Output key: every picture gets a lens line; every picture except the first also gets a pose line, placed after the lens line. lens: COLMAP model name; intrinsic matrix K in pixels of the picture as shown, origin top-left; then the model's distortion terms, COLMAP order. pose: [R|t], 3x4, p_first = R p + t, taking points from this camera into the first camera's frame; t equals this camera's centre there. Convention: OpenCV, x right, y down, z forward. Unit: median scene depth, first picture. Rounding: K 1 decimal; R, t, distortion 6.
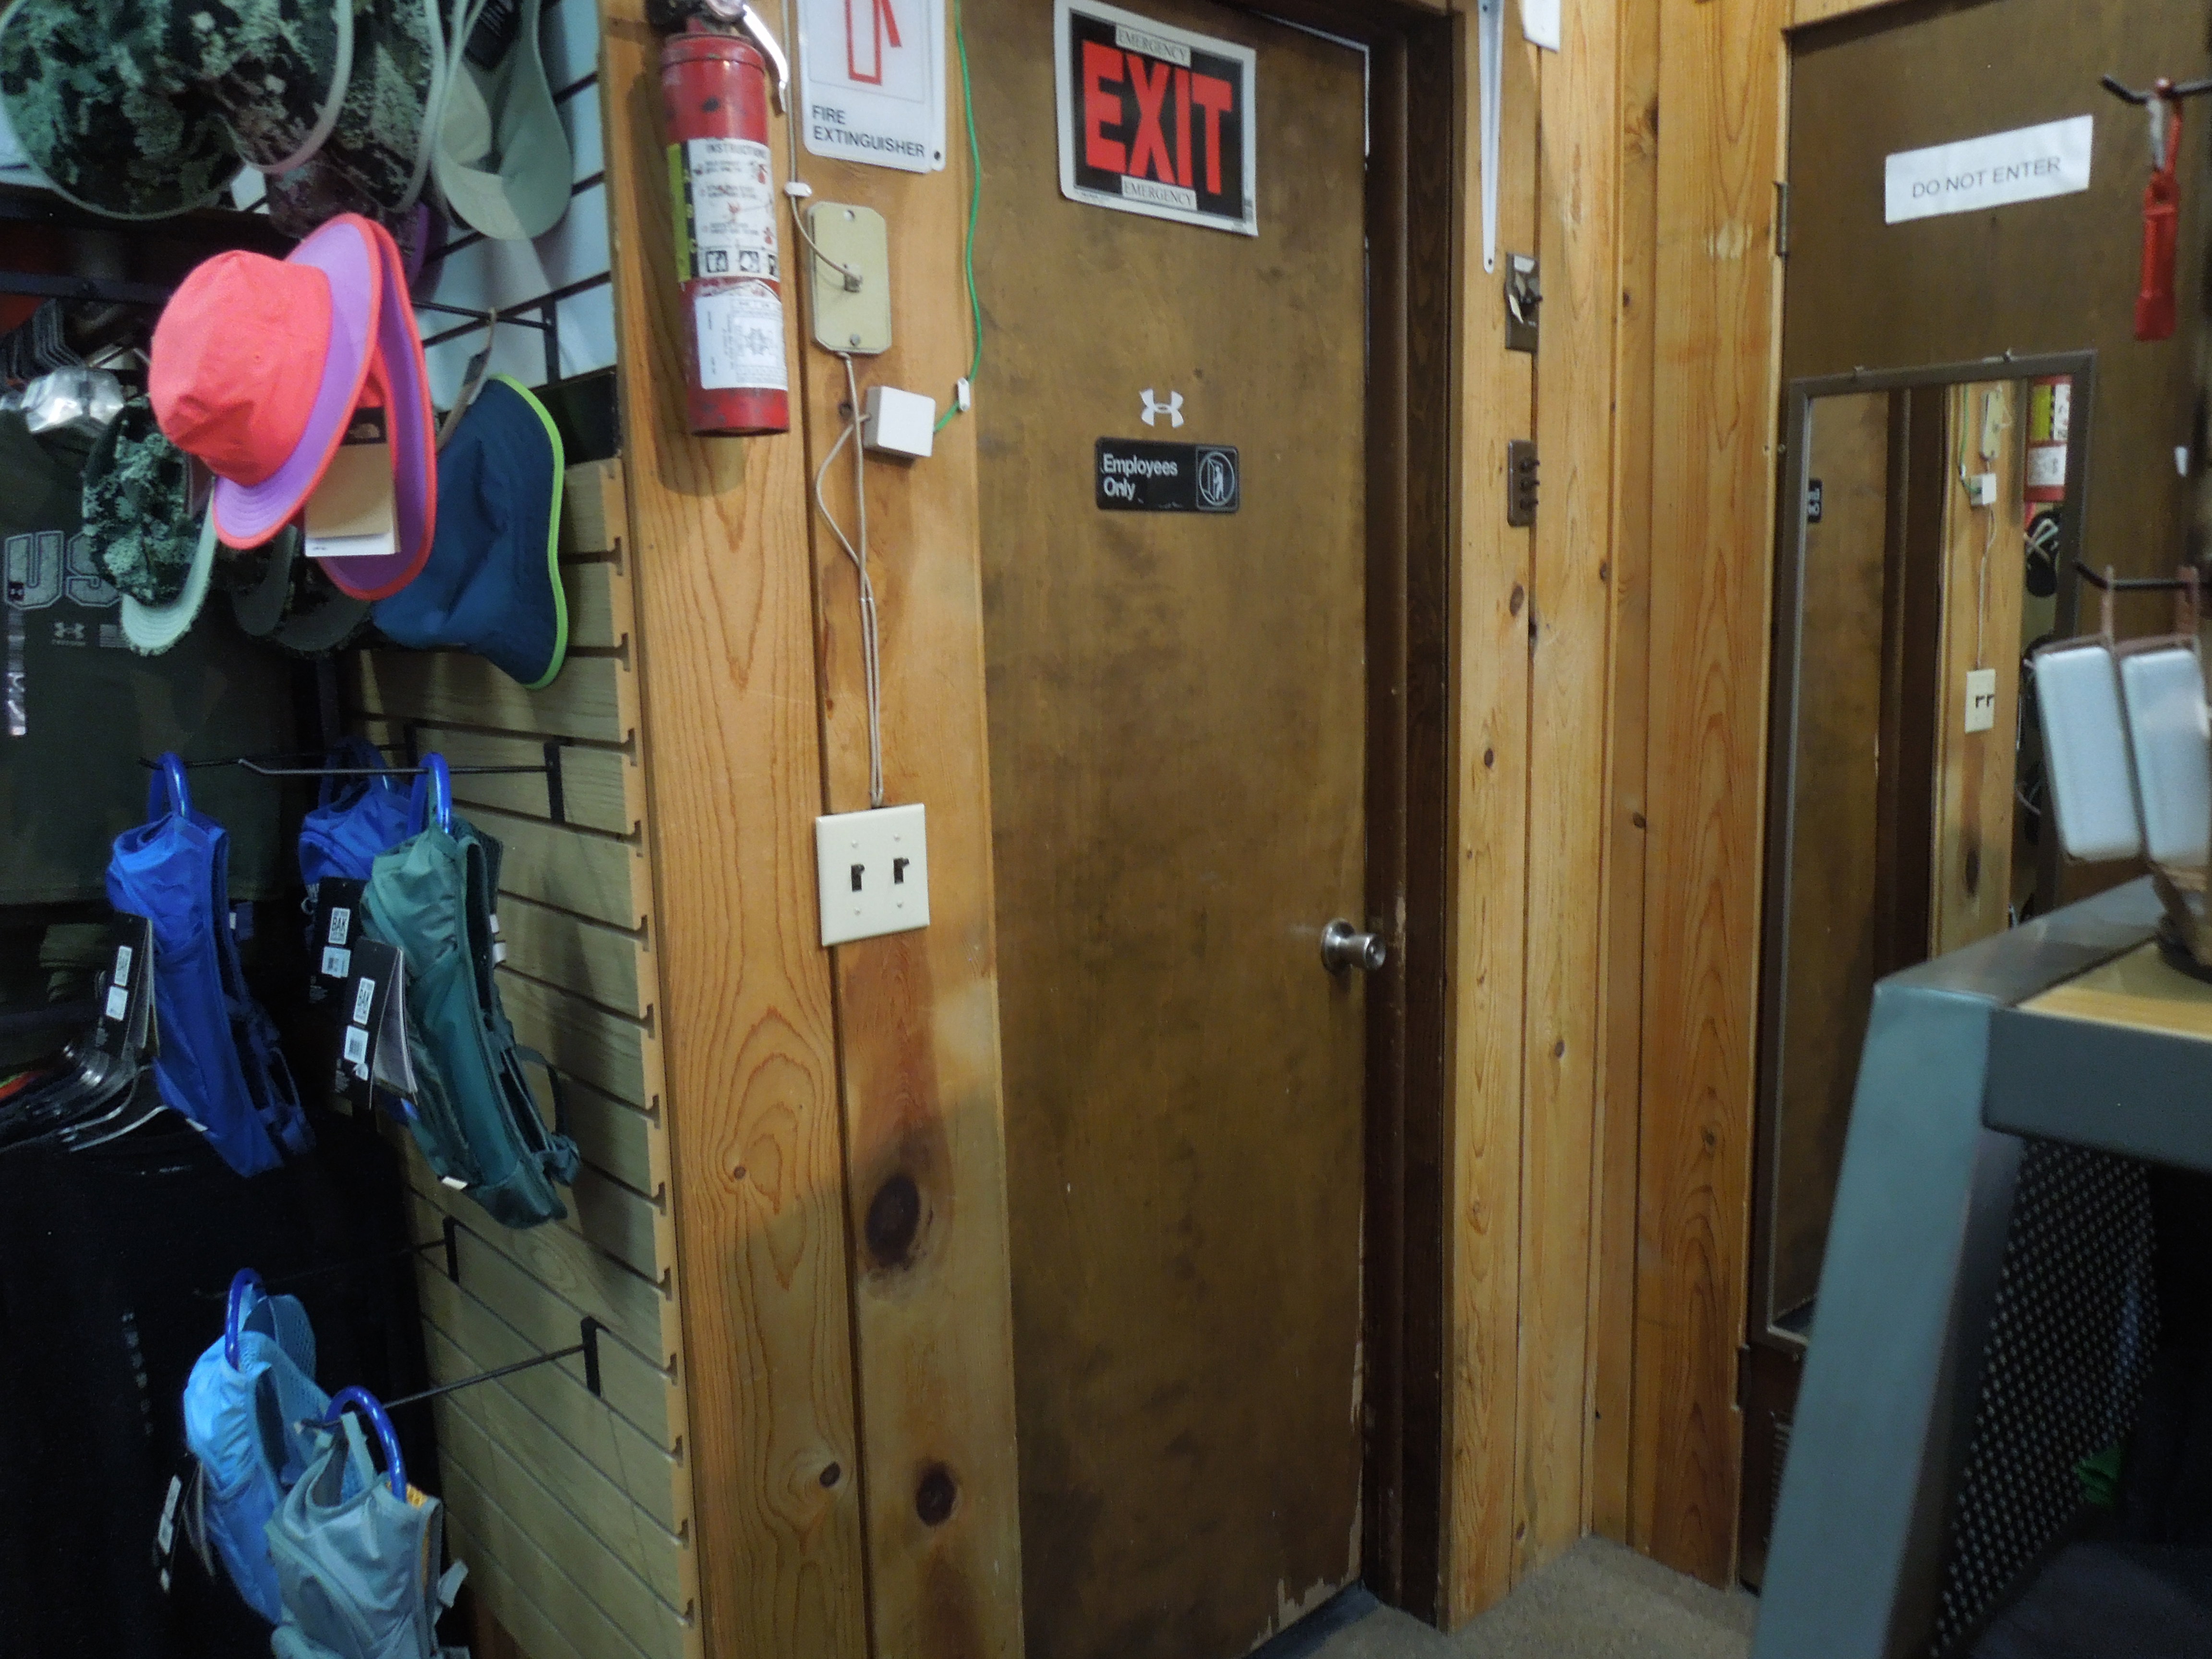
lens RADIAL K [[1617.4, 0, 1101.1], [0, 1617.4, 822.9], [0, 0, 1]] dist [-0.014121, 0.003242]
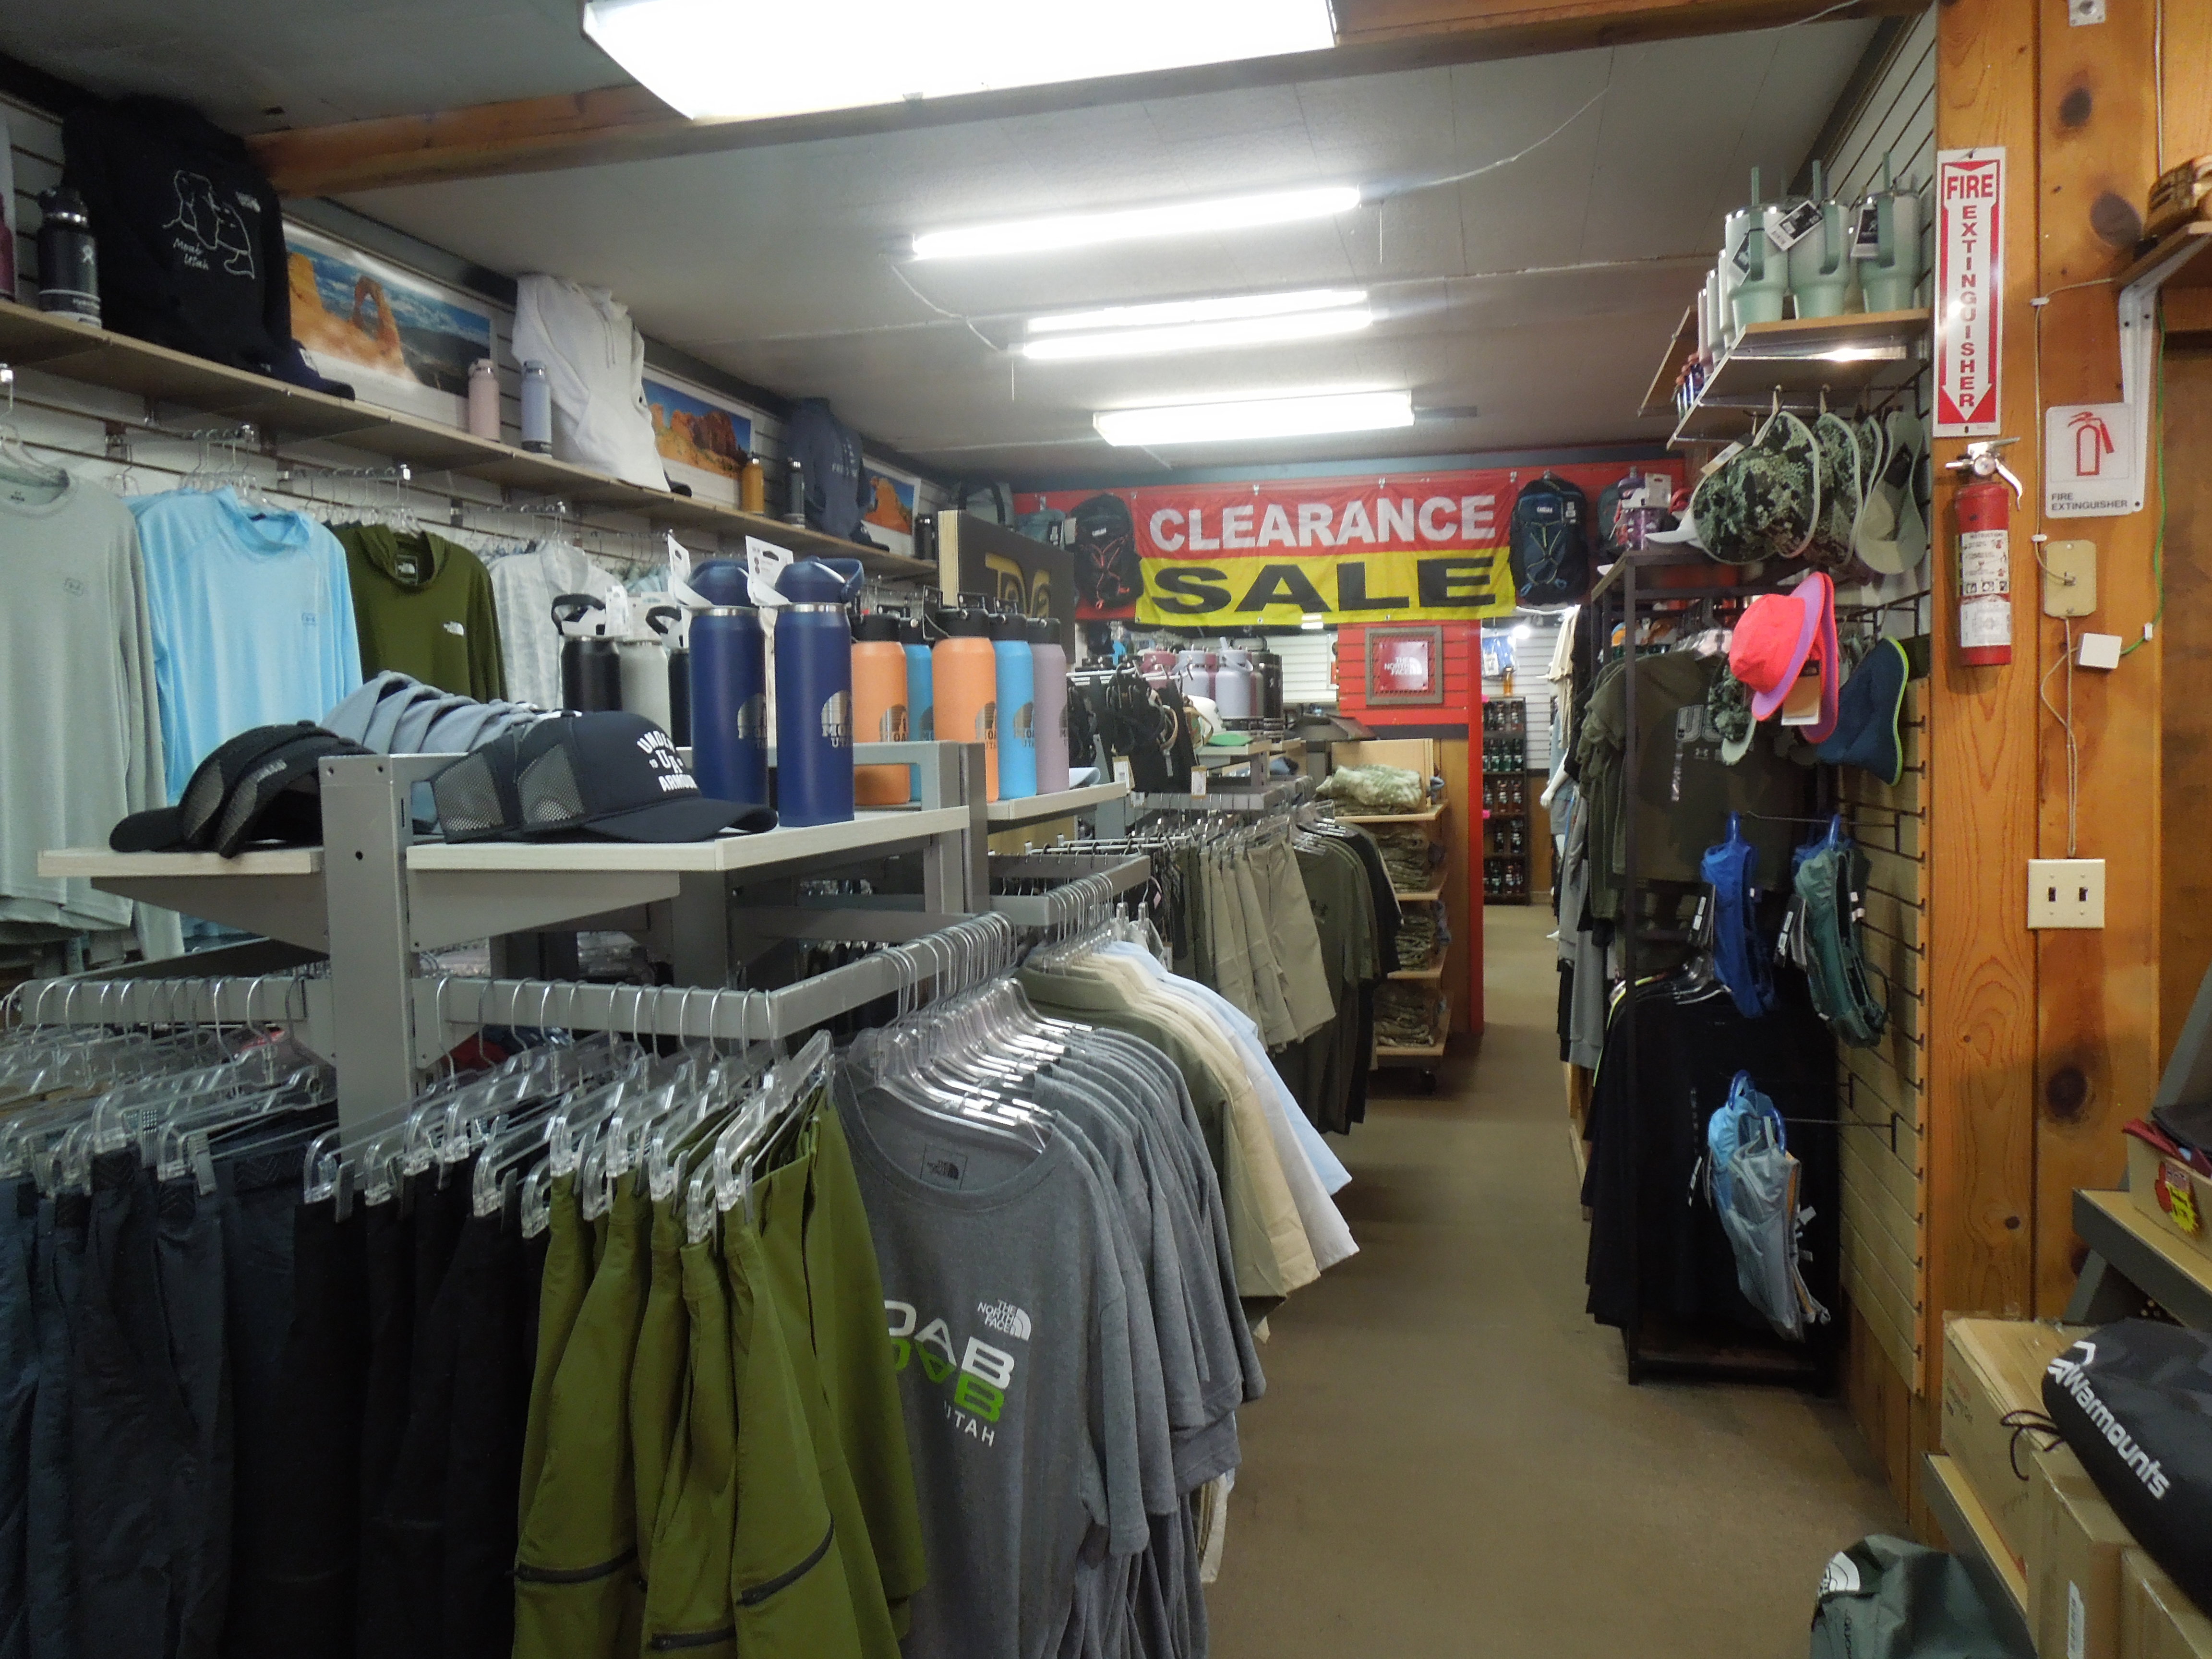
lens RADIAL K [[1617.4, 0, 1101.1], [0, 1617.4, 822.9], [0, 0, 1]] dist [-0.014121, 0.003242]
pose [[0.567811, 0.054346, -0.821363, 0.767556], [-0.109914, 0.993889, -0.010223, 0.094223], [0.815787, 0.096084, 0.570315, -0.983754]]
